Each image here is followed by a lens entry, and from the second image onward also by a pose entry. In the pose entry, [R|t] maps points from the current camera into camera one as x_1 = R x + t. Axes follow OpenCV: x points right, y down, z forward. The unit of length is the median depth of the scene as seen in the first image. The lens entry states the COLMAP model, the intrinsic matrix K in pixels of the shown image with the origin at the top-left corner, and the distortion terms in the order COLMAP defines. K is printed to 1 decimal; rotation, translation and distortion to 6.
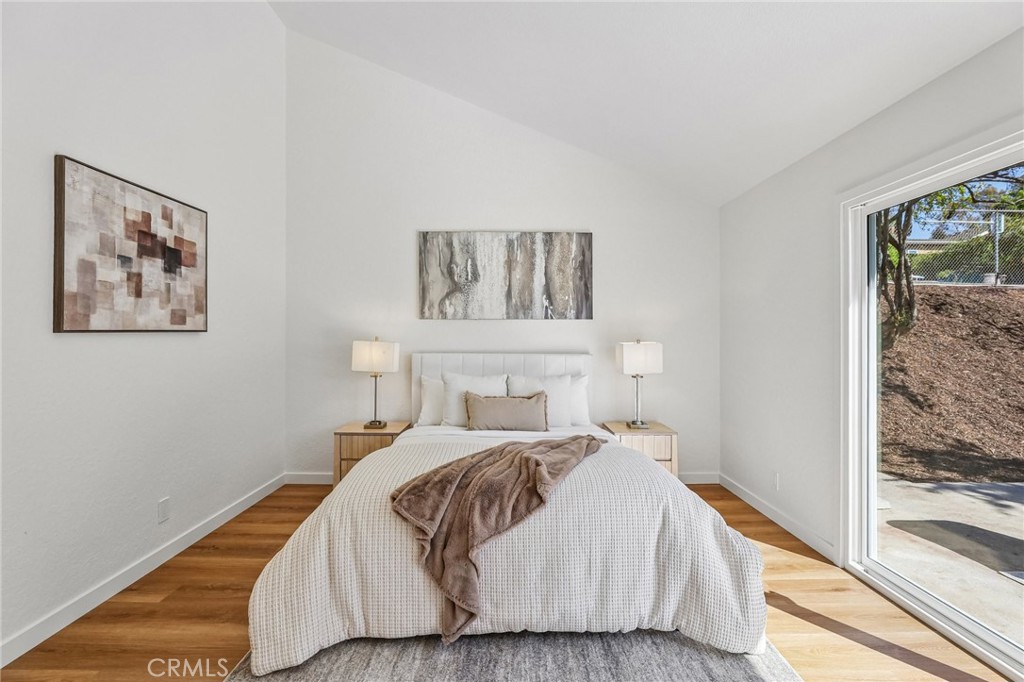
lens RADIAL K [[468.7, 0, 516.2], [0, 468.7, 332.7], [0, 0, 1]] dist [-0.037008, 0.006334]
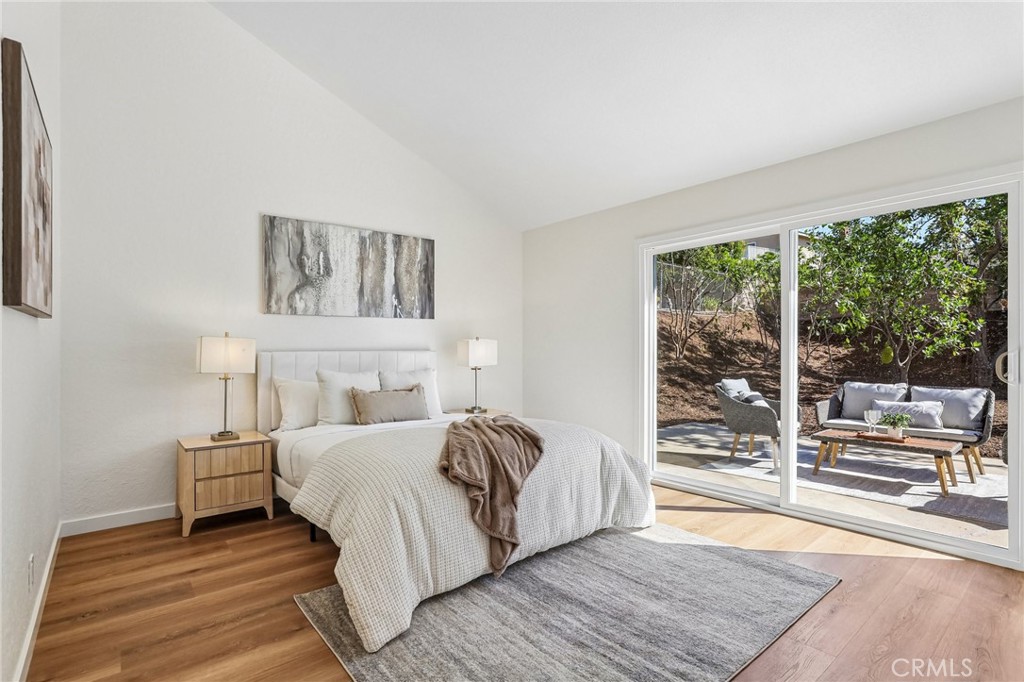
lens RADIAL K [[484.0, 0, 514.4], [0, 484.0, 346.7], [0, 0, 1]] dist [-0.027508, 0.003651]
pose [[0.785636, -0.009247, 0.618620, -0.617871], [0.002588, 0.999929, 0.011660, 0.037049], [-0.618684, -0.007560, 0.785604, -0.012813]]
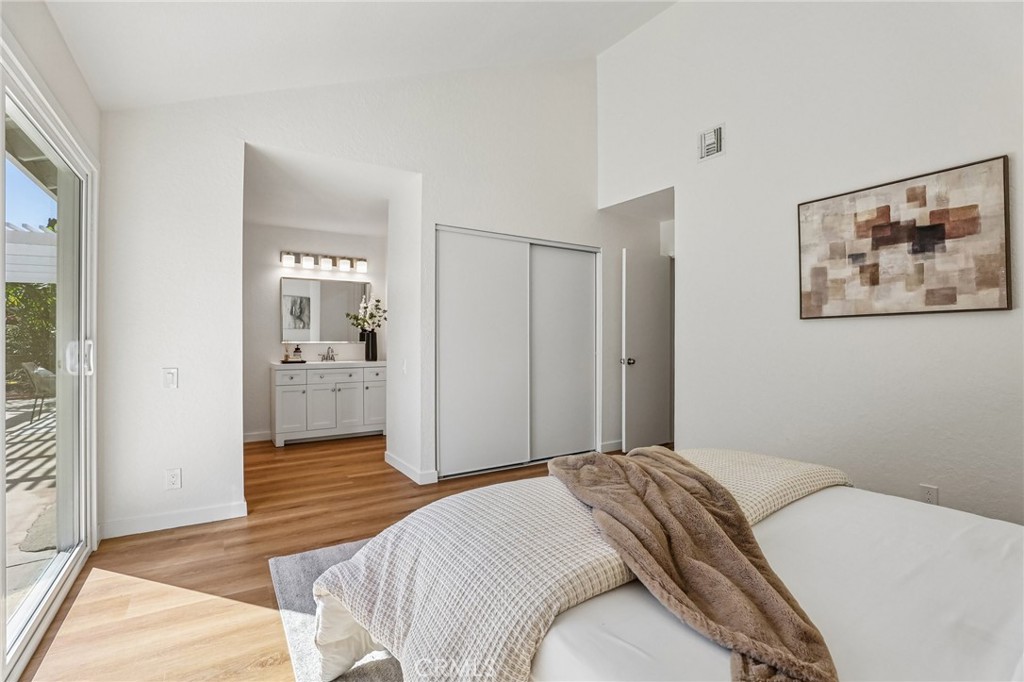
lens RADIAL K [[468.7, 0, 521.1], [0, 468.7, 342.9], [0, 0, 1]] dist [-0.037008, 0.006334]
pose [[-0.842333, -0.007324, -0.538908, 0.451332], [-0.004303, 0.999967, -0.006864, 0.066557], [0.538940, -0.003463, -0.842337, 1.285070]]
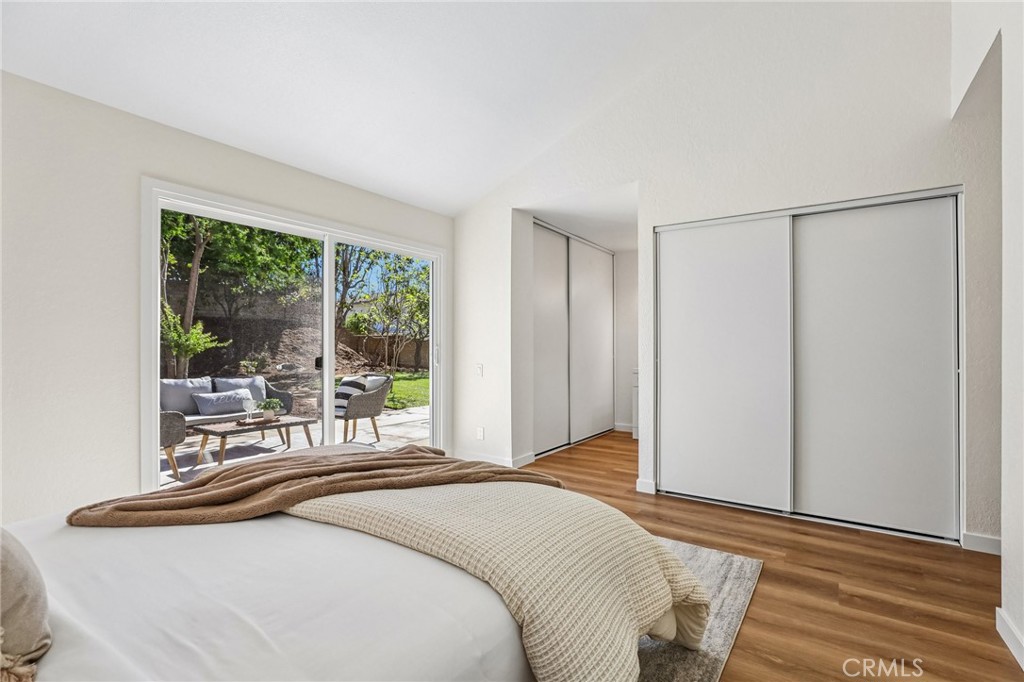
lens RADIAL K [[468.7, 0, 517.5], [0, 468.7, 342.8], [0, 0, 1]] dist [-0.037008, 0.006334]
pose [[-0.822186, -0.006627, 0.569181, -0.524444], [-0.013584, 0.999876, -0.007982, 0.055400], [-0.569057, -0.014295, -0.822174, 1.302483]]
